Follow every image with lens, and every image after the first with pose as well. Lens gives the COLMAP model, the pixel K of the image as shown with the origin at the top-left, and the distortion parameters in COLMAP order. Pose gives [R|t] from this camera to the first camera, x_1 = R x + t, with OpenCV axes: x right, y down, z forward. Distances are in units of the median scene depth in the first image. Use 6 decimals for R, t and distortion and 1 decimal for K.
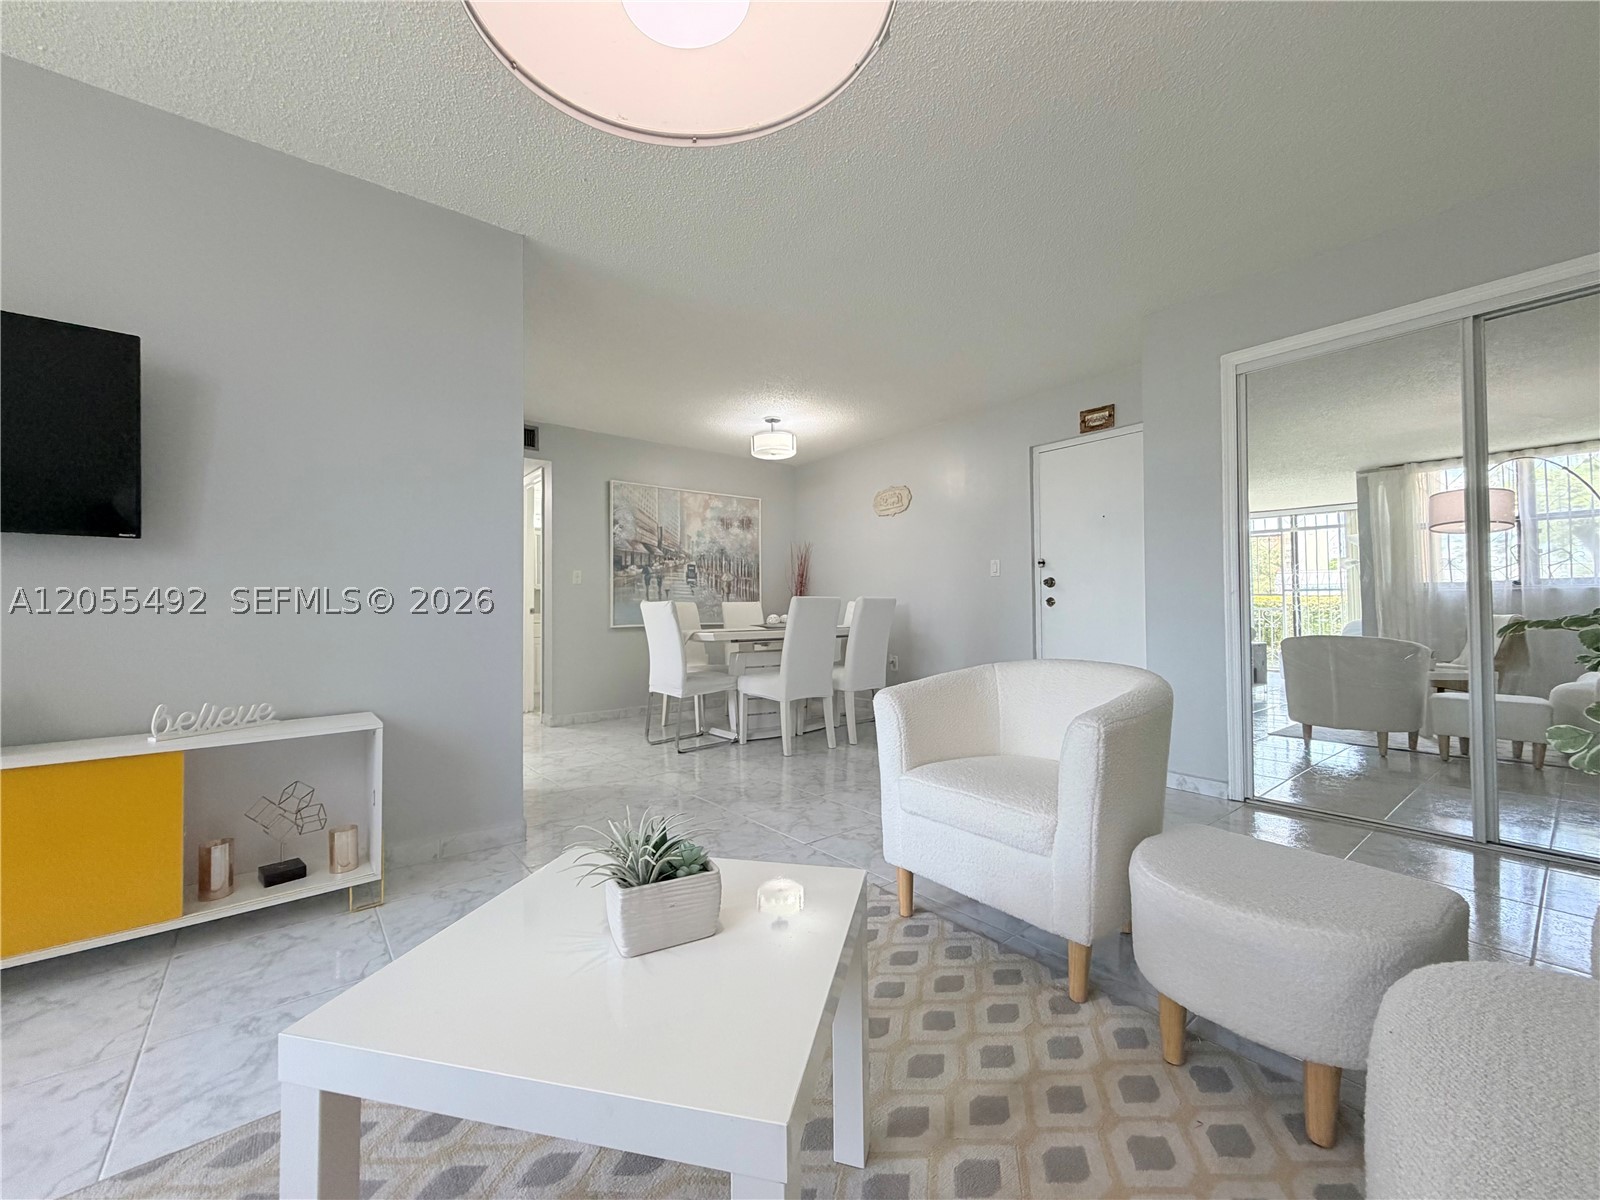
lens RADIAL K [[619.6, 0, 800.0], [0, 619.6, 600.0], [0, 0, 1]] dist [-0.000525, -0.000075]
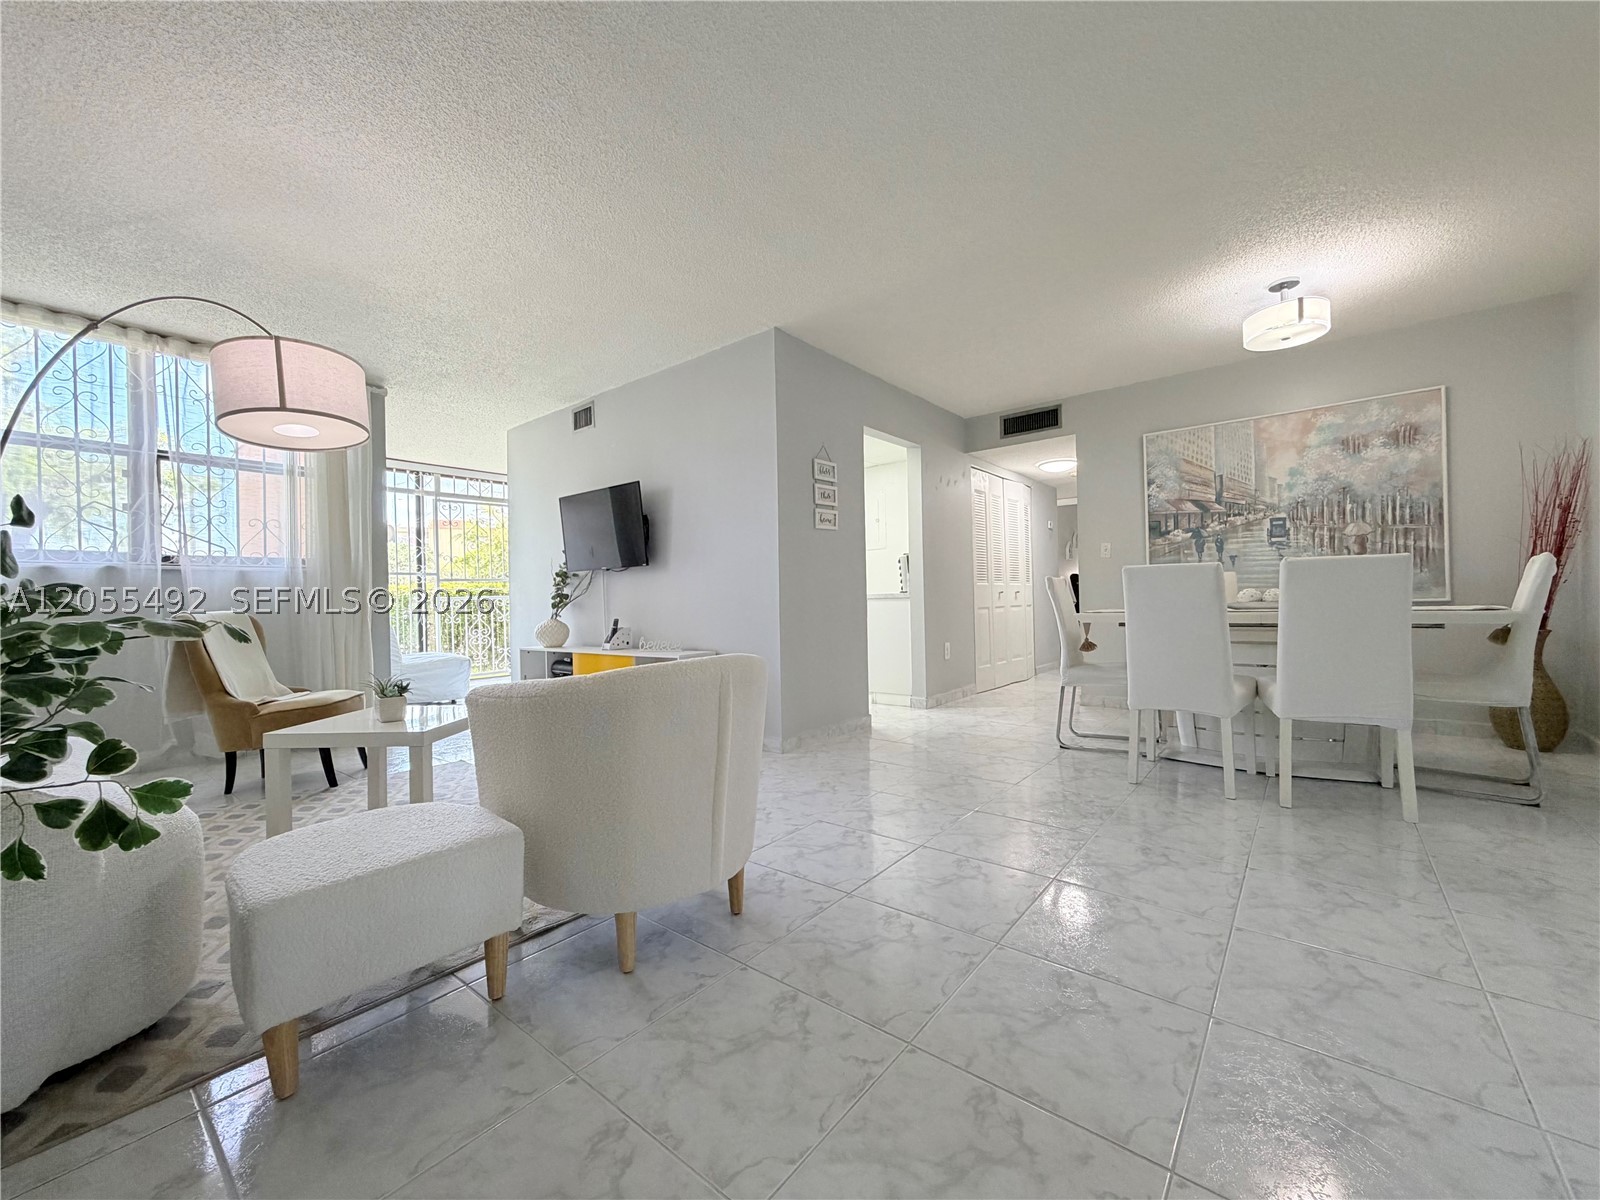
lens RADIAL K [[639.3, 0, 790.6], [0, 639.3, 600.3], [0, 0, 1]] dist [-0.000263, -0.000270]
pose [[0.203722, 0.004246, -0.979020, 0.445410], [0.037876, 0.999208, 0.012215, 0.007889], [0.978296, -0.039570, 0.203400, 0.307390]]
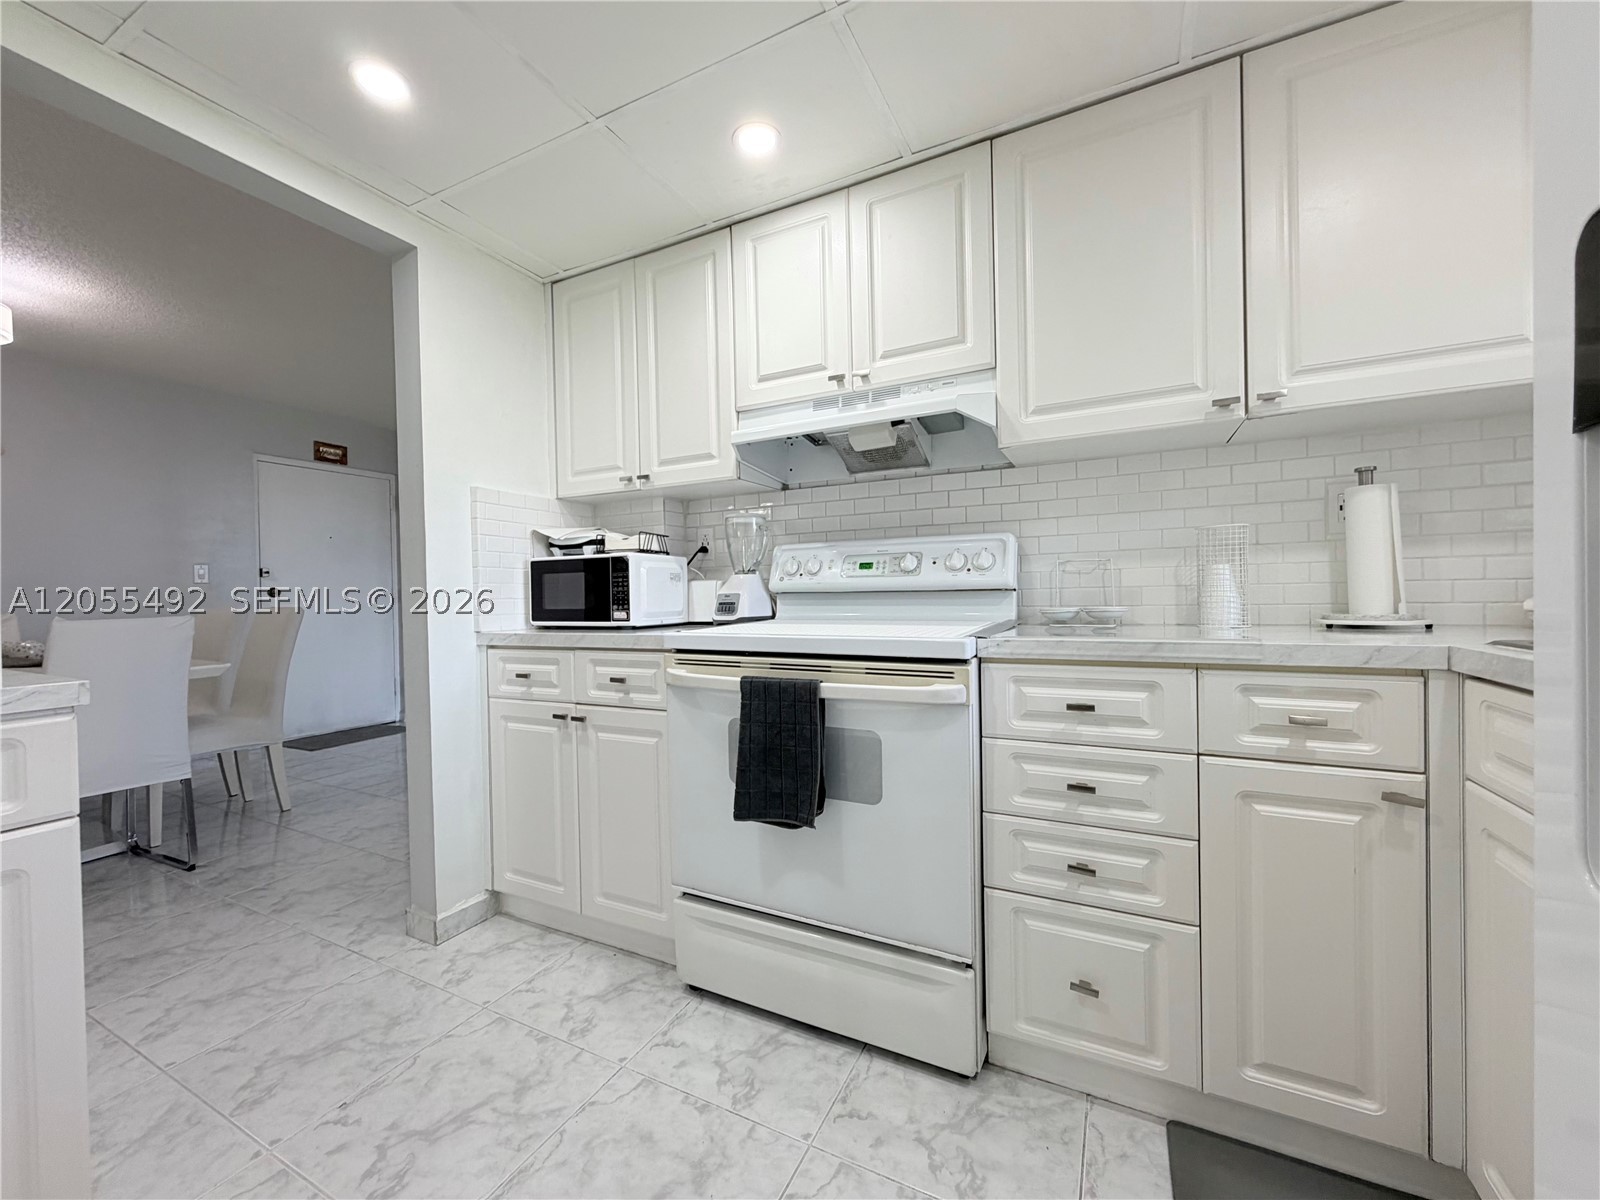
lens RADIAL K [[639.3, 0, 790.6], [0, 639.3, 600.3], [0, 0, 1]] dist [-0.000263, -0.000270]
pose [[-0.405056, 0.002937, 0.914287, -0.701652], [0.009034, 0.999959, 0.000791, -0.005892], [-0.914247, 0.008580, -0.405066, 0.504098]]
